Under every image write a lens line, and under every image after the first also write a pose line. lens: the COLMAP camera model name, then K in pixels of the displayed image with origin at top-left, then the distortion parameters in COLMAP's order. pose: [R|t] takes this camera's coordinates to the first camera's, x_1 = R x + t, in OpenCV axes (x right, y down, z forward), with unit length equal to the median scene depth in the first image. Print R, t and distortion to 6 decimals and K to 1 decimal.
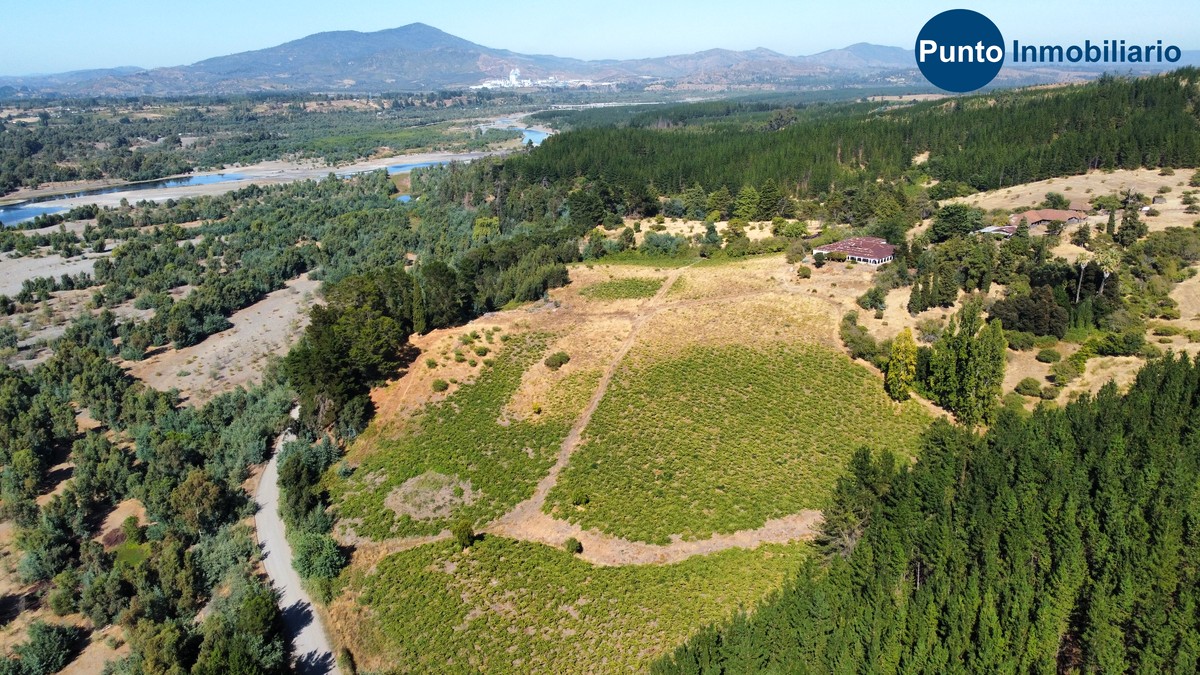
lens RADIAL K [[906.9, 0, 595.8], [0, 906.9, 335.9], [0, 0, 1]] dist [-0.002196, -0.004009]
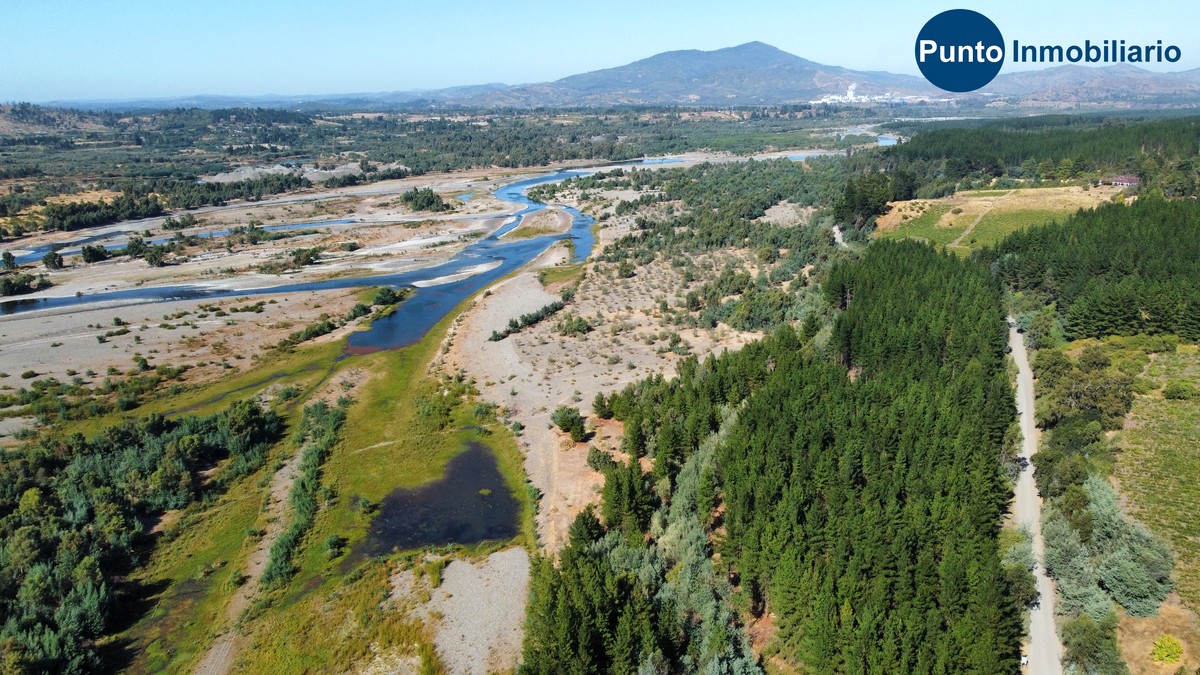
lens RADIAL K [[906.9, 0, 595.8], [0, 906.9, 335.9], [0, 0, 1]] dist [-0.002196, -0.004009]
pose [[0.942917, 0.089697, -0.320720, -0.013872], [-0.095036, 0.995473, -0.000998, 0.042356], [0.319179, 0.031421, 0.947173, -0.143627]]
